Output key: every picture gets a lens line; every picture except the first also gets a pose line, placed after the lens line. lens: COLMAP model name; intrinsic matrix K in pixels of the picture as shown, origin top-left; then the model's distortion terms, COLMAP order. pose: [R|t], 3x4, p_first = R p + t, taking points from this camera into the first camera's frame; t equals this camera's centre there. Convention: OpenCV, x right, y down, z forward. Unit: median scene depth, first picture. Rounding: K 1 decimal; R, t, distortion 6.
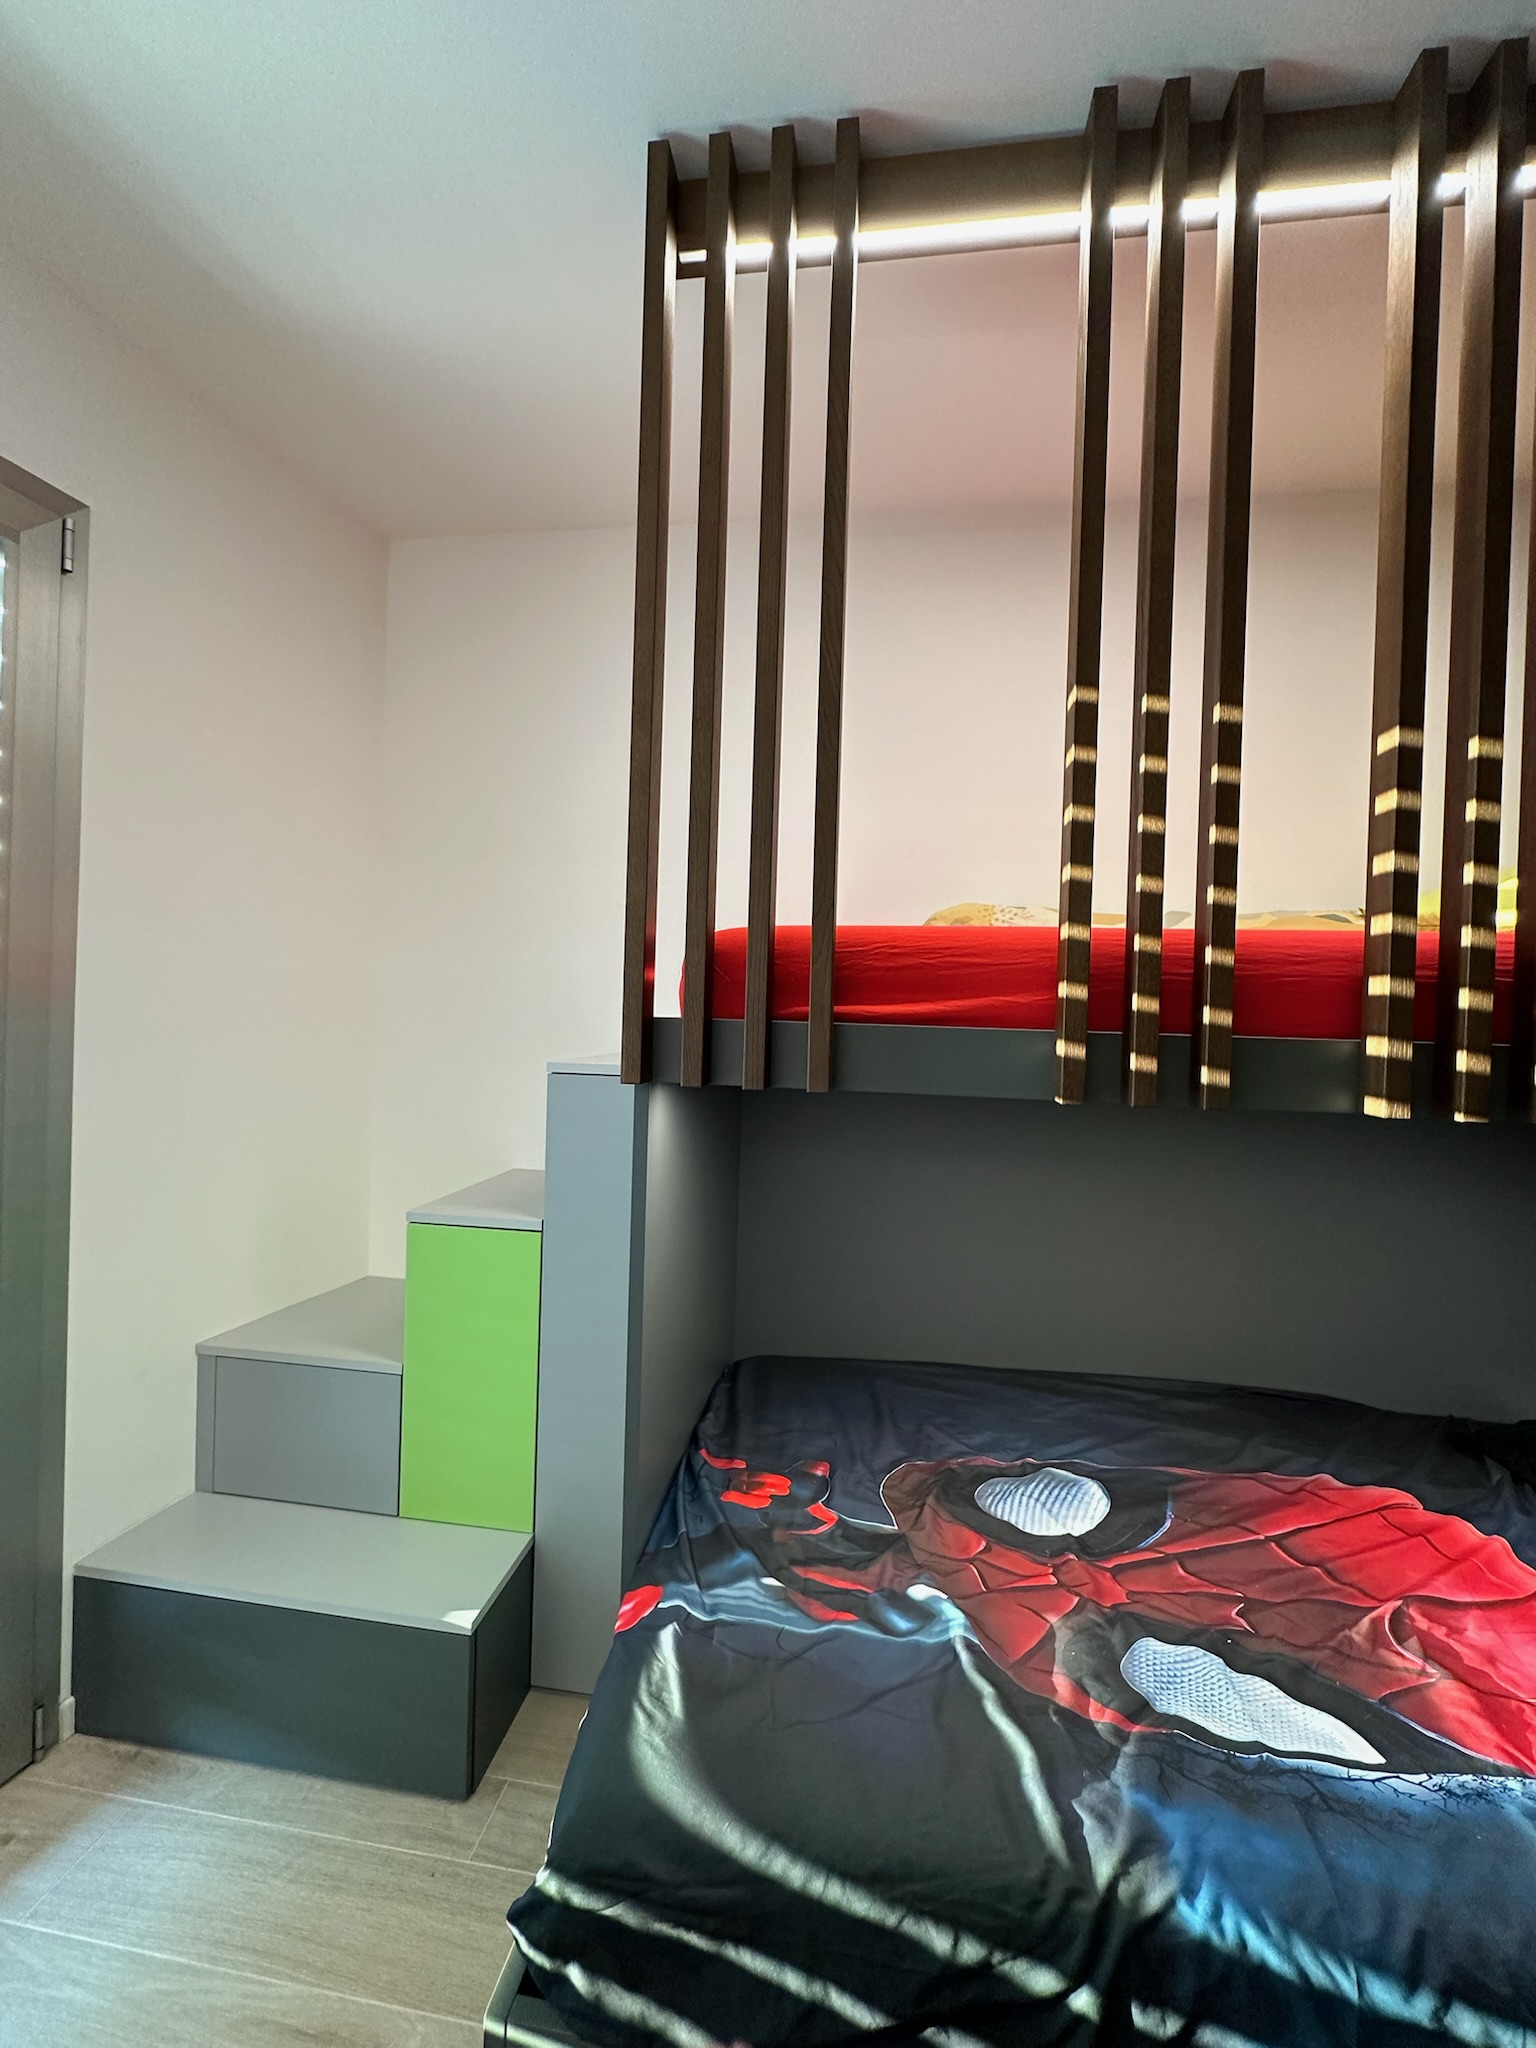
lens RADIAL K [[817.7, 0, 769.2], [0, 817.7, 1021.9], [0, 0, 1]] dist [-0.002827, 0.000434]
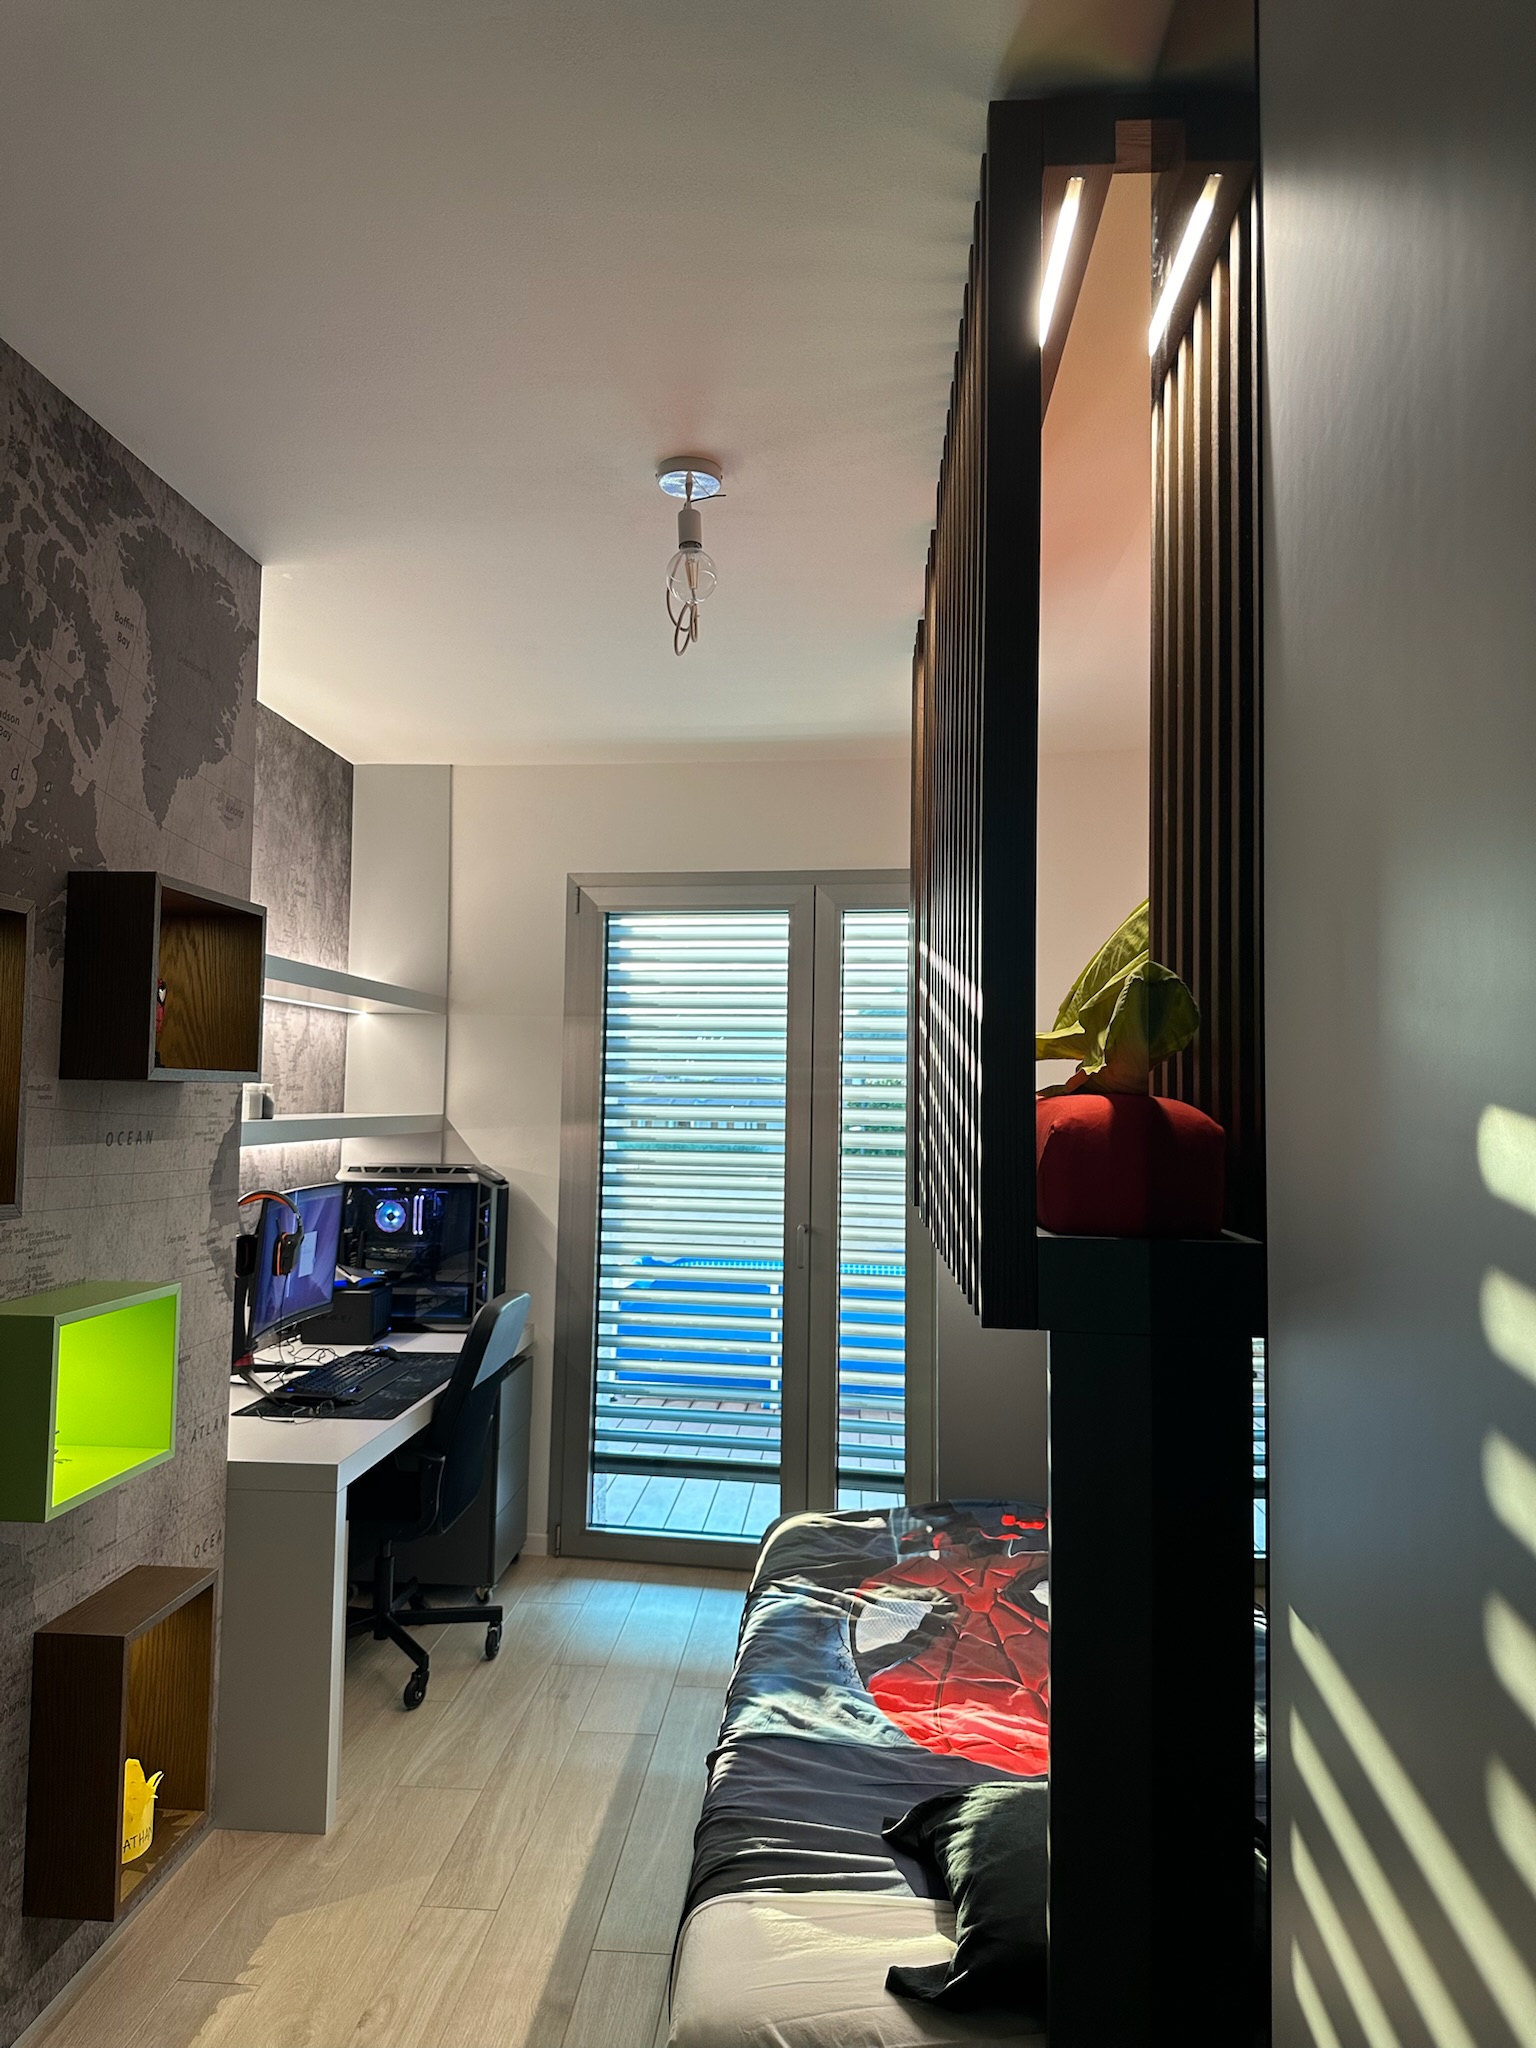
lens RADIAL K [[1447.2, 0, 759.3], [0, 1447.2, 1013.2], [0, 0, 1]] dist [0.048383, -0.090251]
pose [[0.076673, -0.086720, -0.993278, 2.957111], [-0.021629, 0.995831, -0.088613, -0.036398], [0.996822, 0.028278, 0.074478, 0.473983]]
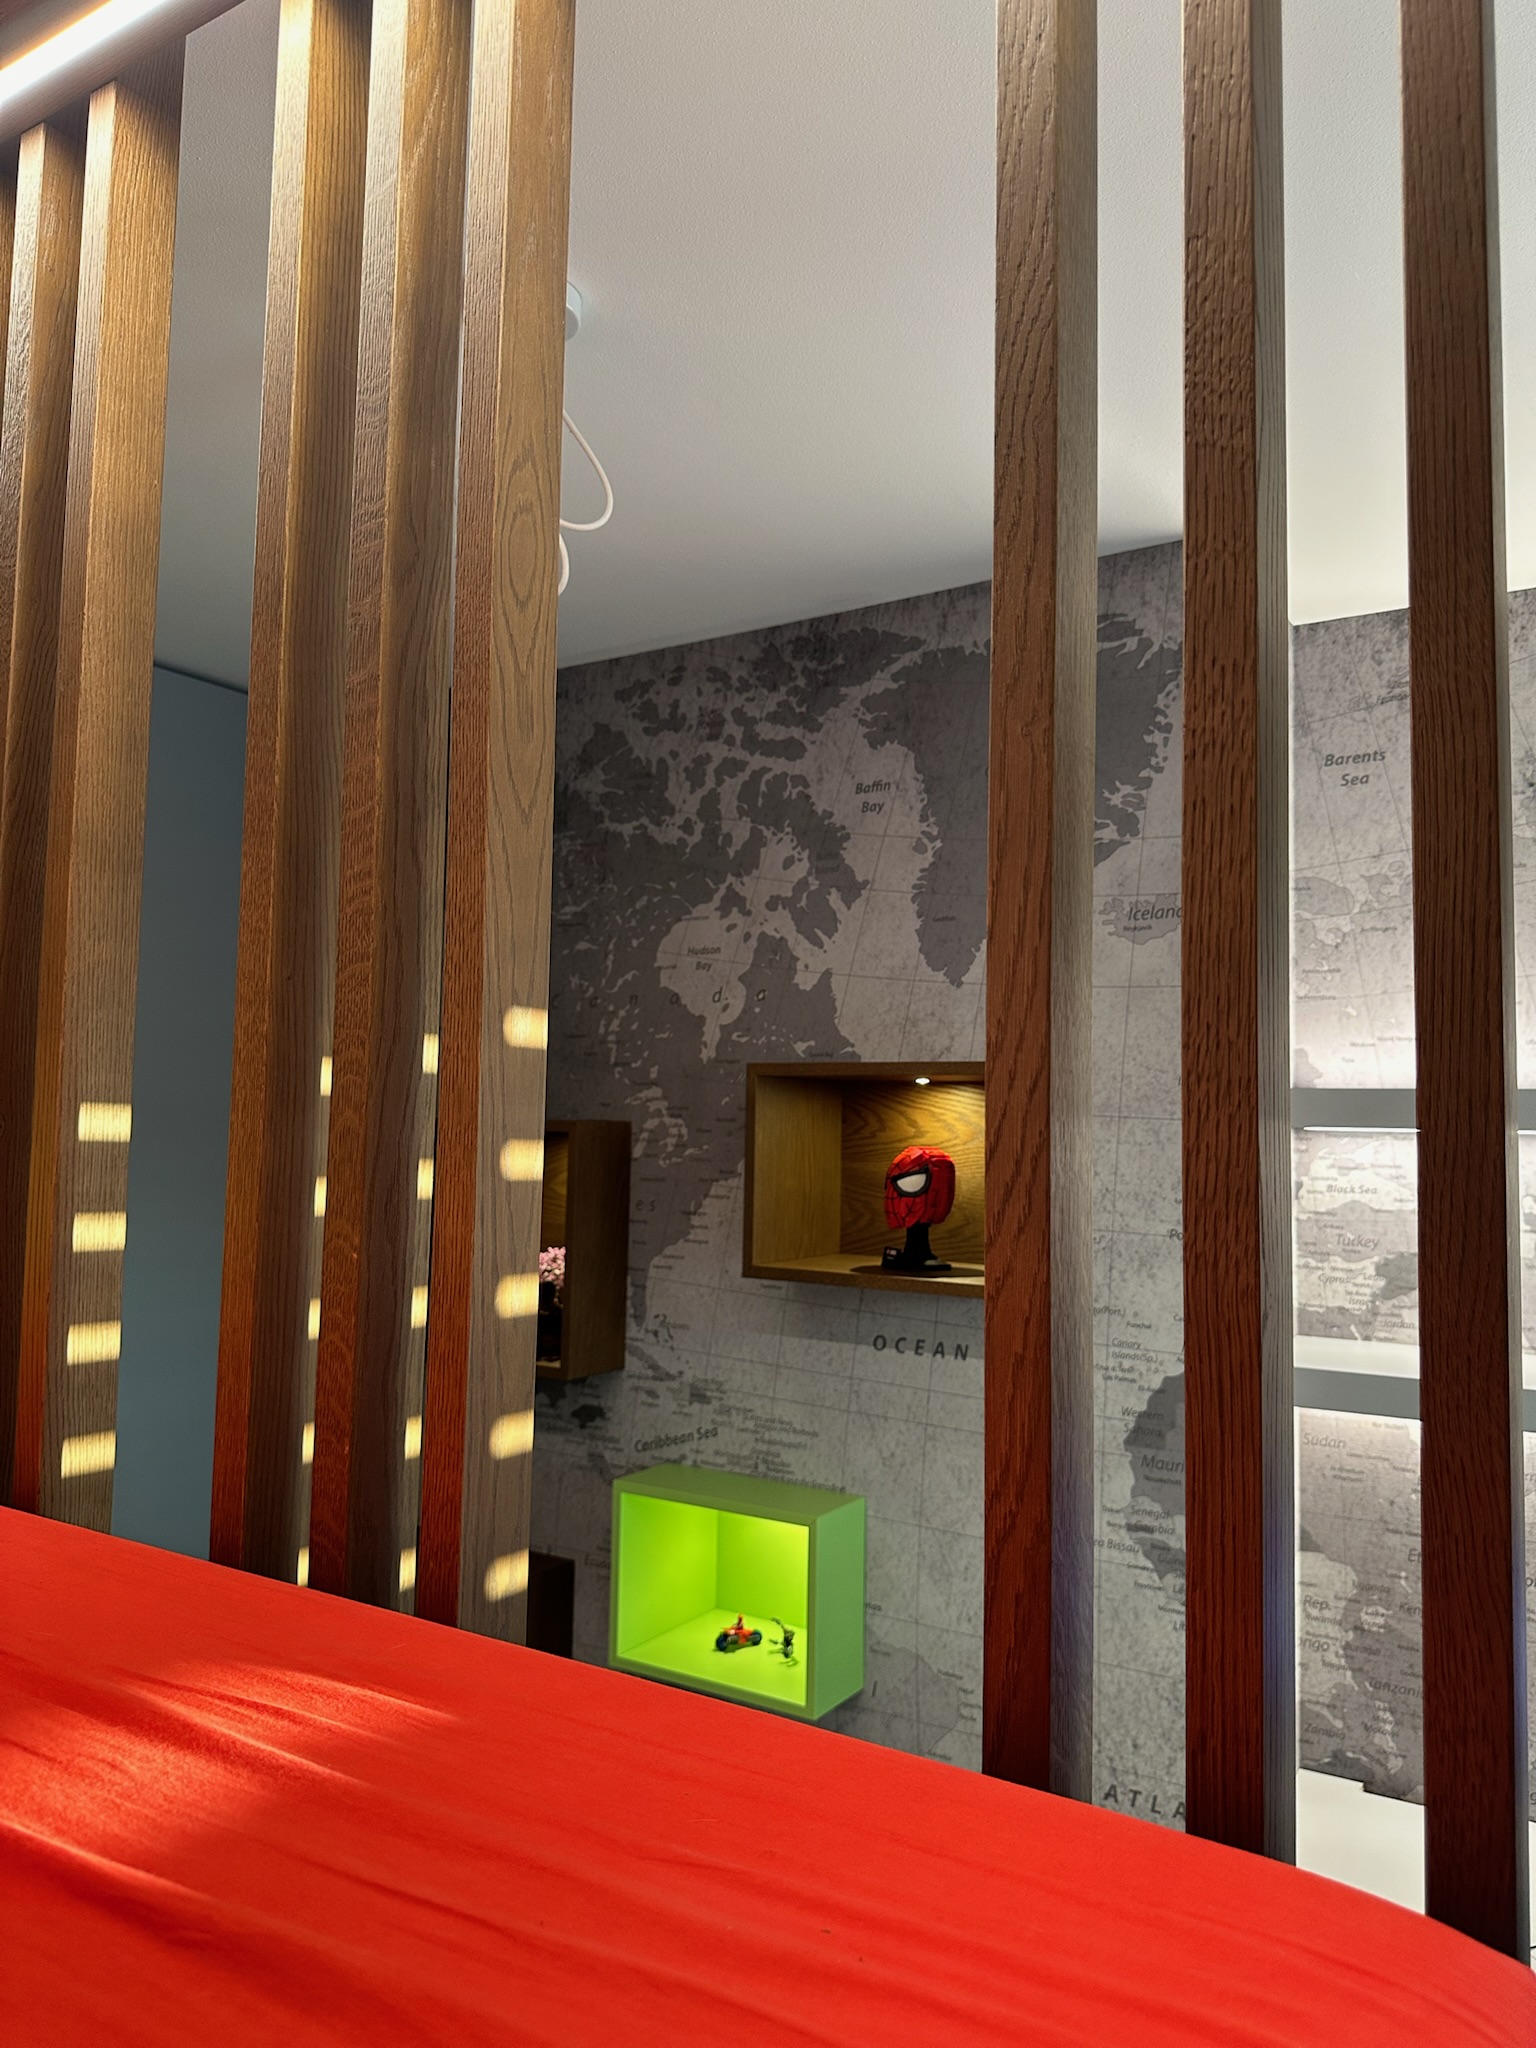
lens RADIAL K [[1447.2, 0, 748.5], [0, 1447.2, 1007.2], [0, 0, 1]] dist [0.048383, -0.090251]
pose [[-0.908643, -0.013138, 0.417366, -0.070533], [-0.041285, 0.997434, -0.058484, -0.370958], [-0.415527, -0.070372, -0.906854, 1.634640]]
